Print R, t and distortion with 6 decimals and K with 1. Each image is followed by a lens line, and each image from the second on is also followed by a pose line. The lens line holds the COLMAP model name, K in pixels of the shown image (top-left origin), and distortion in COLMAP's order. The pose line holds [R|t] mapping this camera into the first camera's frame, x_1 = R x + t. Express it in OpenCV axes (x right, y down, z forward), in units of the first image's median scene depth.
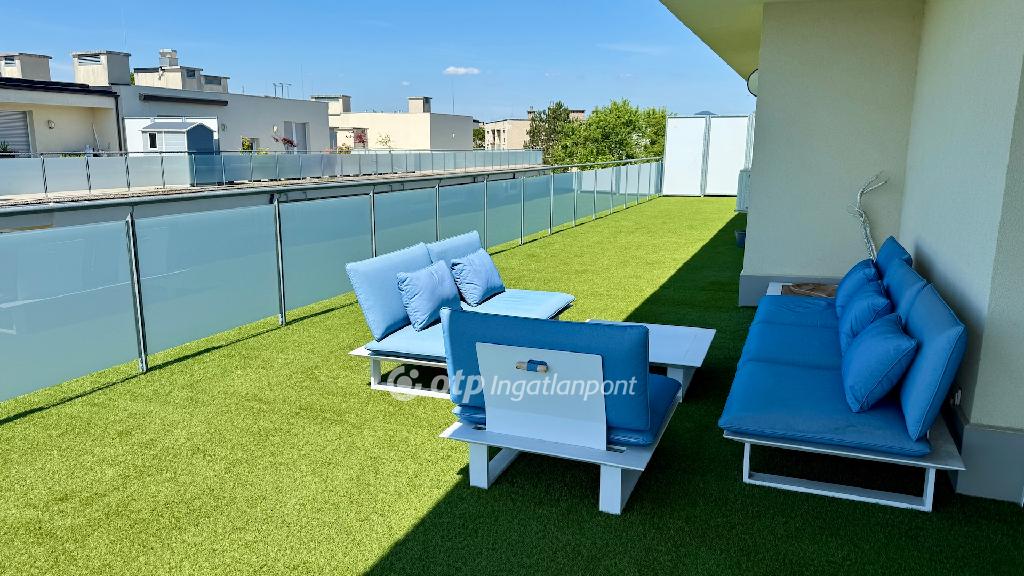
lens RADIAL K [[705.2, 0, 512.0], [0, 705.2, 288.0], [0, 0, 1]] dist [-0.041926, -0.000155]
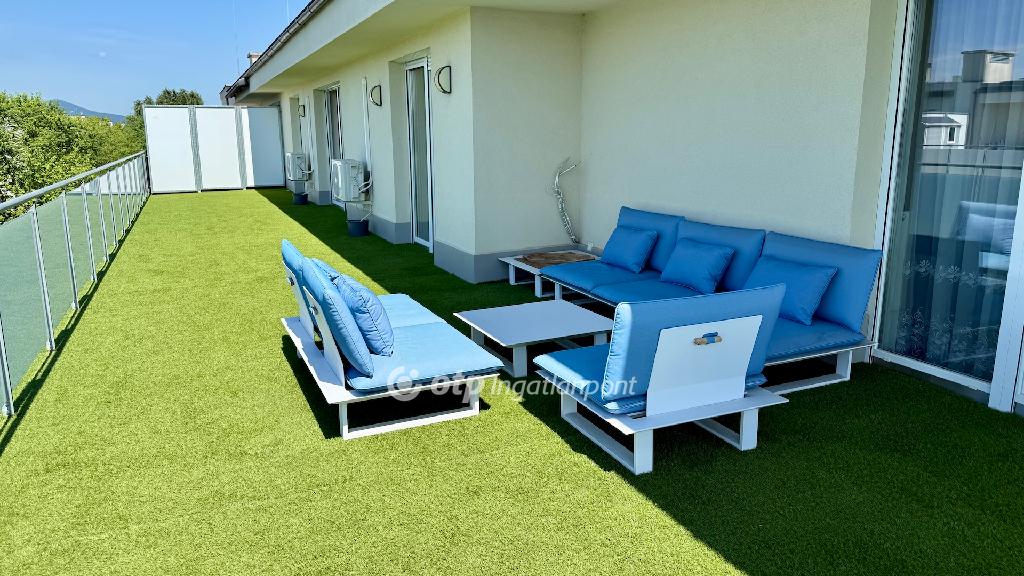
lens RADIAL K [[705.2, 0, 512.0], [0, 705.2, 288.0], [0, 0, 1]] dist [-0.041926, -0.000155]
pose [[0.682197, -0.150192, 0.715576, -0.927401], [0.141099, 0.987322, 0.072710, -0.089025], [-0.717424, 0.051365, 0.694740, 0.439416]]
